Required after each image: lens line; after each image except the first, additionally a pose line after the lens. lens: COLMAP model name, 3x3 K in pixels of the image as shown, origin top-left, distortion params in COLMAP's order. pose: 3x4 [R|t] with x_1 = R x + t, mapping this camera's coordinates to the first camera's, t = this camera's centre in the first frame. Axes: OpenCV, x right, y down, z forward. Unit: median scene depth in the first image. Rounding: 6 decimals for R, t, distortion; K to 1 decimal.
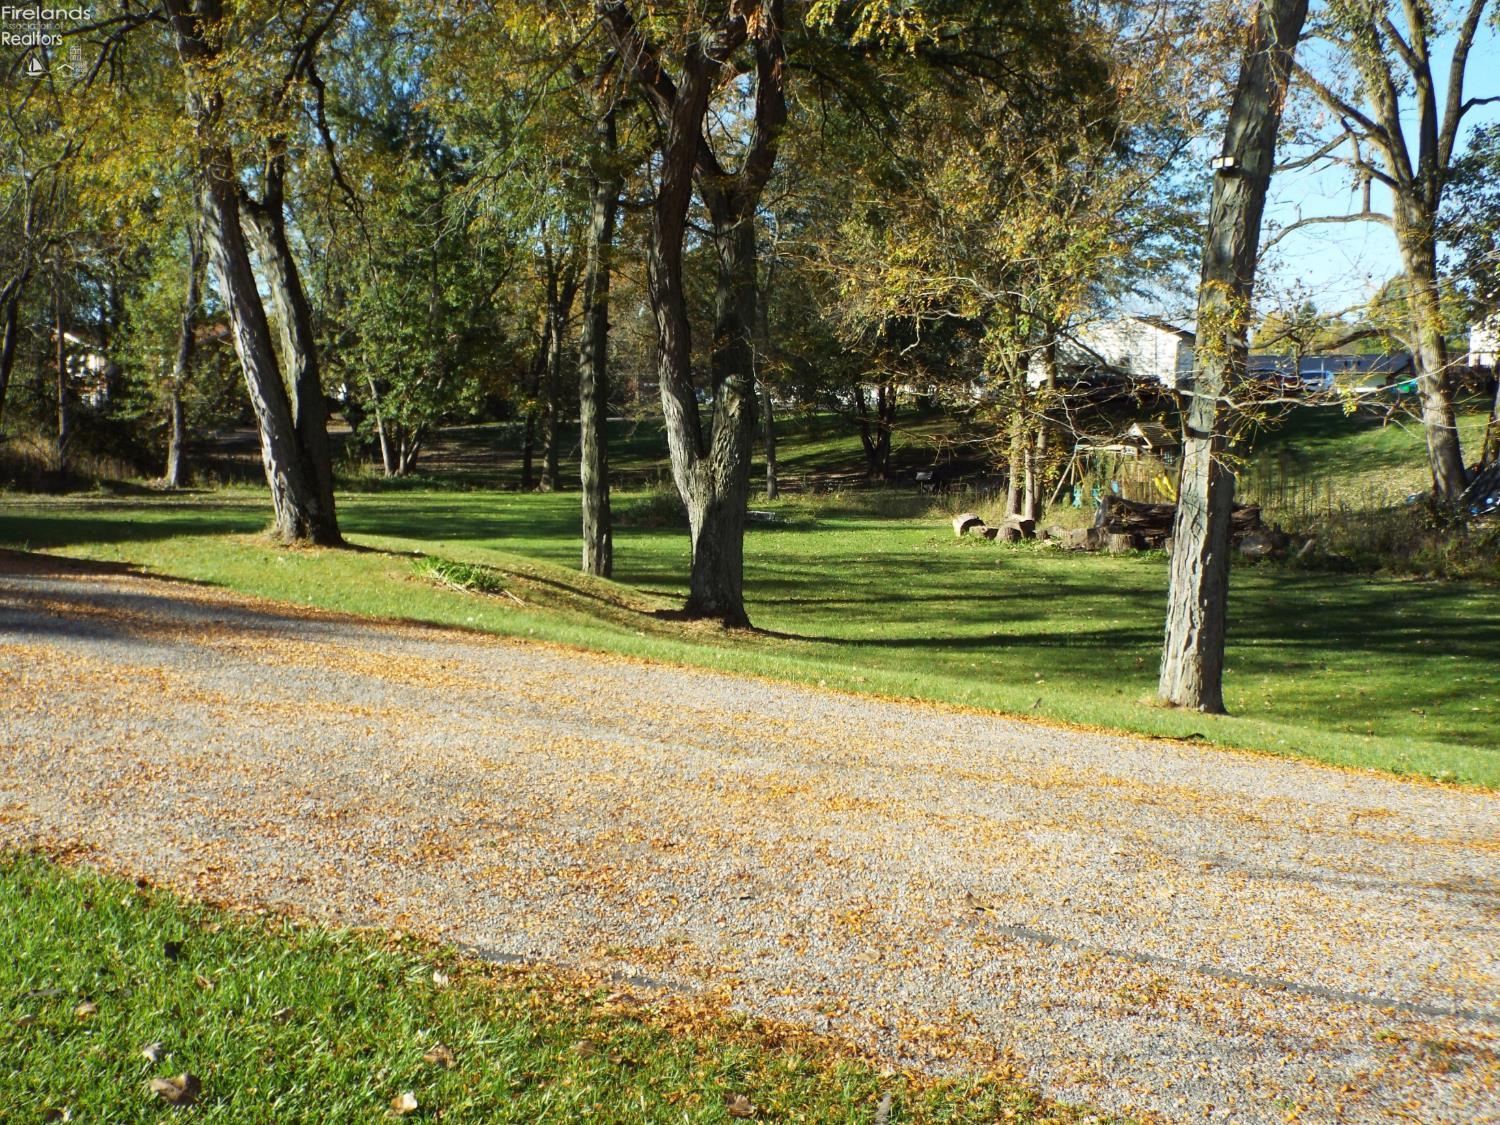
lens RADIAL K [[1733.3, 0, 751.8], [0, 1733.3, 587.4], [0, 0, 1]] dist [0.014827, 0.033907]
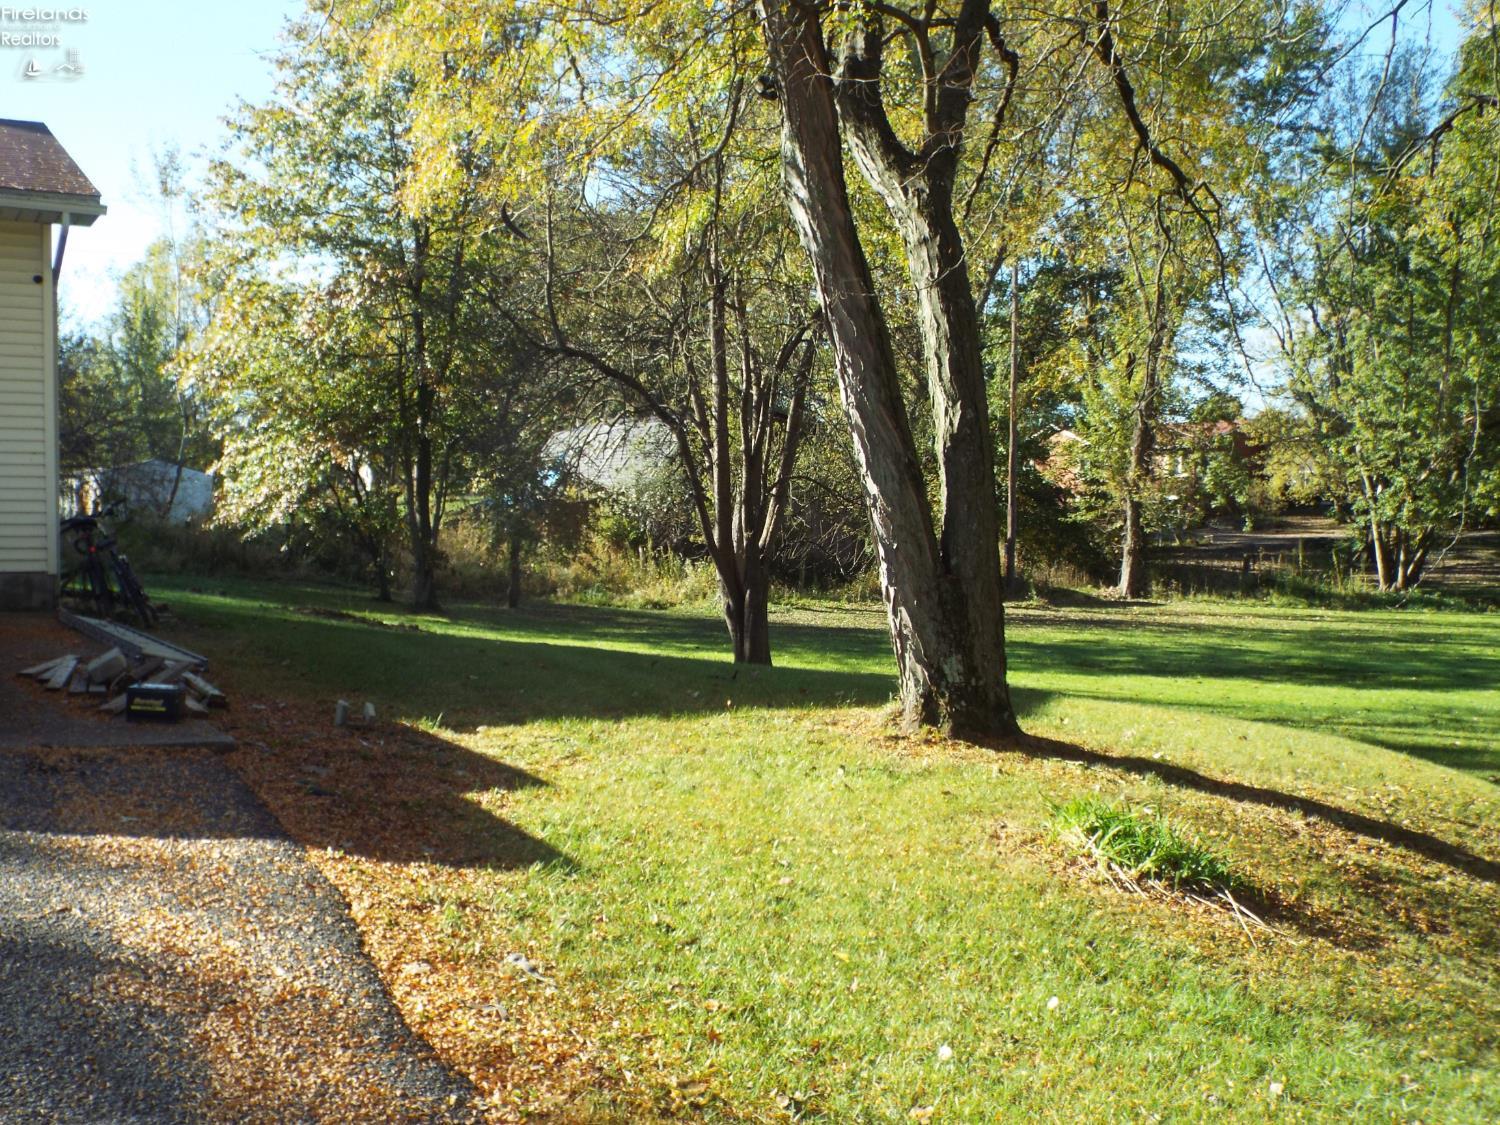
lens RADIAL K [[1733.3, 0, 751.8], [0, 1733.3, 587.4], [0, 0, 1]] dist [0.014827, 0.033907]
pose [[0.830965, 0.023654, -0.555822, 0.001122], [-0.056737, 0.997490, -0.042372, -0.014392], [0.553424, 0.066745, 0.830221, 0.156719]]
